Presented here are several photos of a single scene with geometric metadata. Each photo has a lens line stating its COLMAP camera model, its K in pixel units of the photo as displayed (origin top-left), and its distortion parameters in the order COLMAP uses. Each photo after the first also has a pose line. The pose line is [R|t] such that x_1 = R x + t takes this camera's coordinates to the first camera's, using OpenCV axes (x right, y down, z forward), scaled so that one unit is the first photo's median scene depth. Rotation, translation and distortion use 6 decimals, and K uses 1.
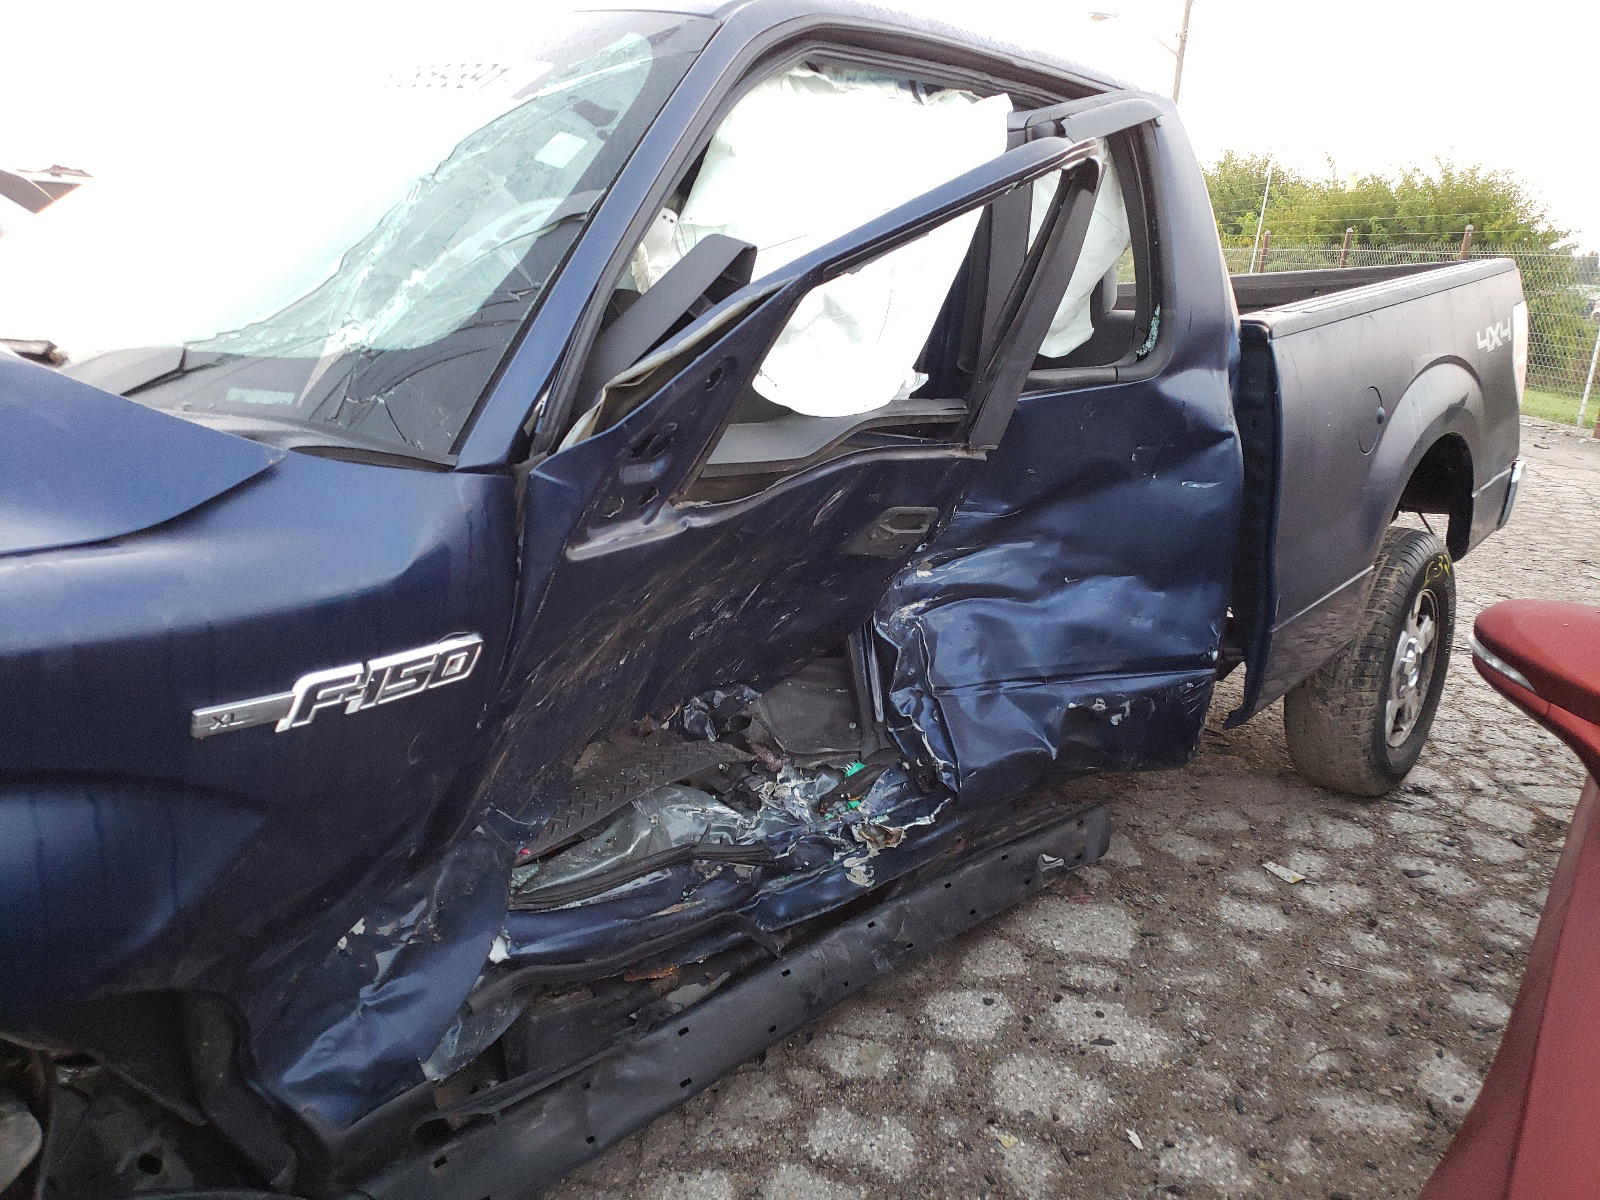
lens RADIAL K [[1252.4, 0, 800.0], [0, 1252.4, 600.0], [0, 0, 1]] dist [0.045601, -0.004619]
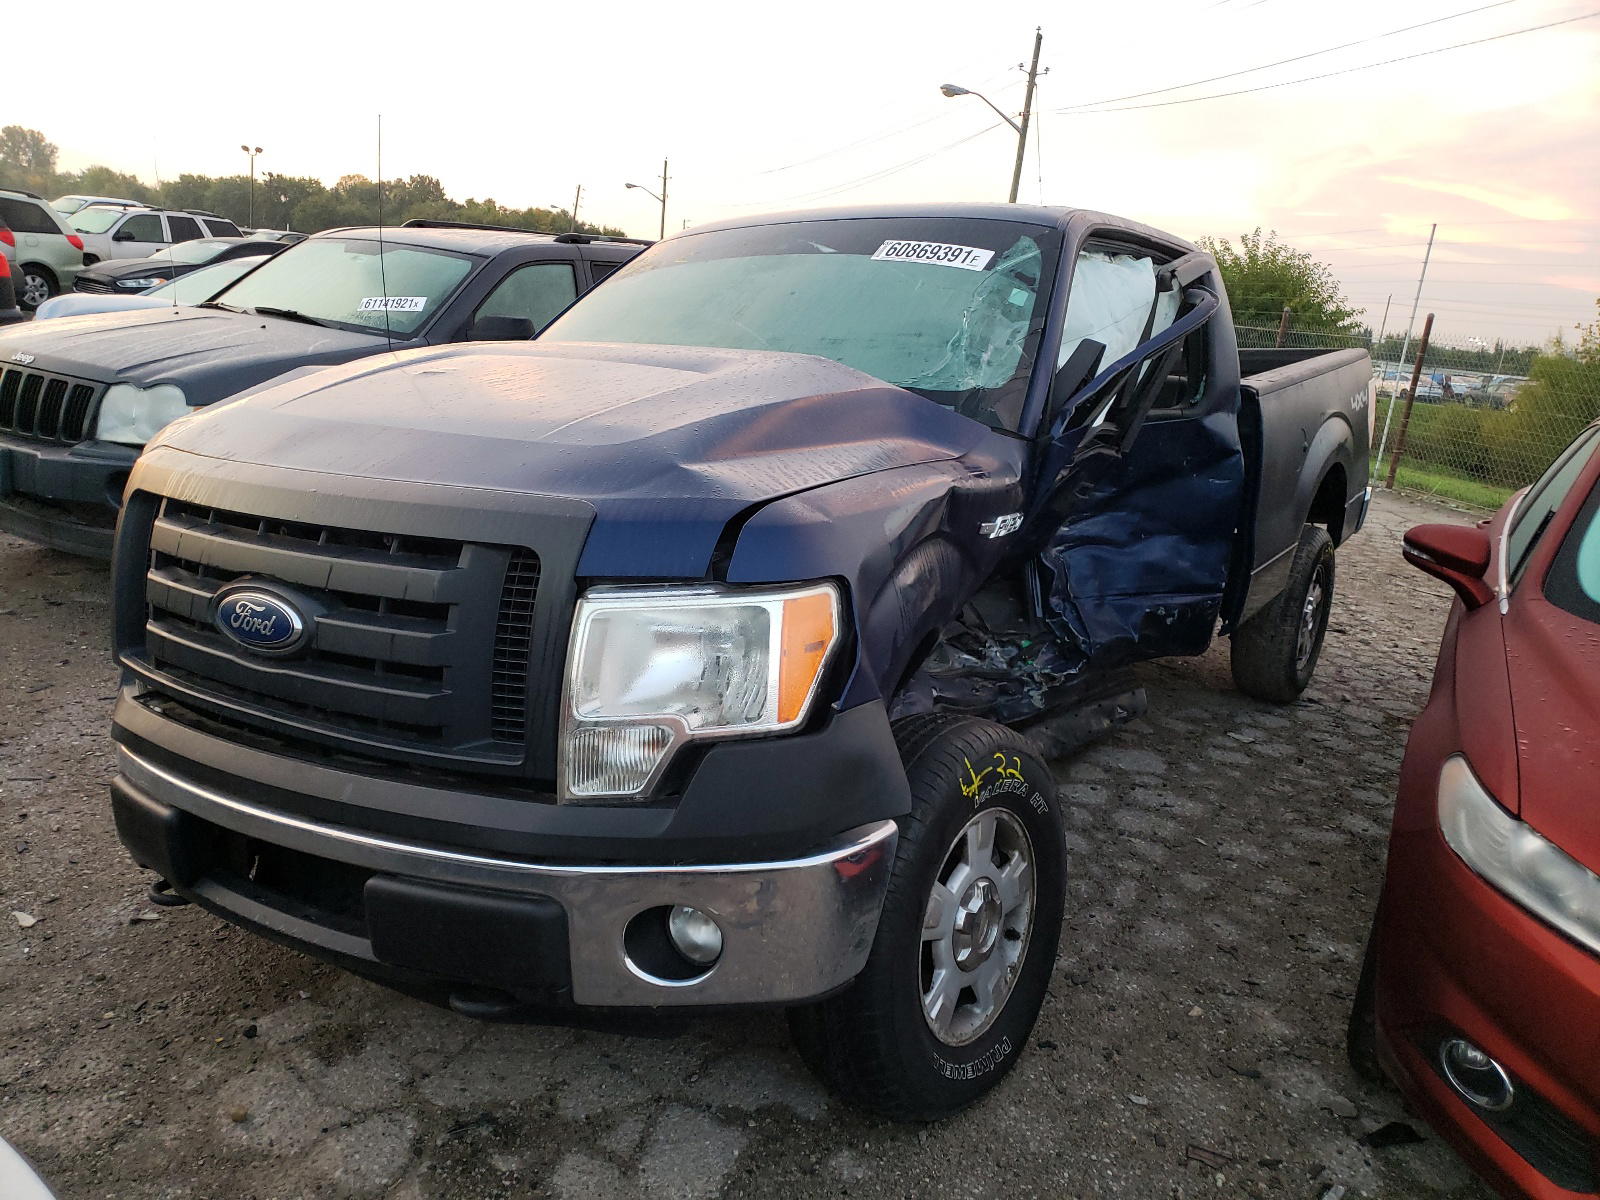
lens RADIAL K [[1203.8, 0, 805.6], [0, 1203.8, 614.0], [0, 0, 1]] dist [0.108166, -0.188594]
pose [[0.992192, 0.017098, 0.123546, -0.427136], [-0.015355, 0.999769, -0.015051, 0.118113], [-0.123775, 0.013036, 0.992225, -0.538008]]
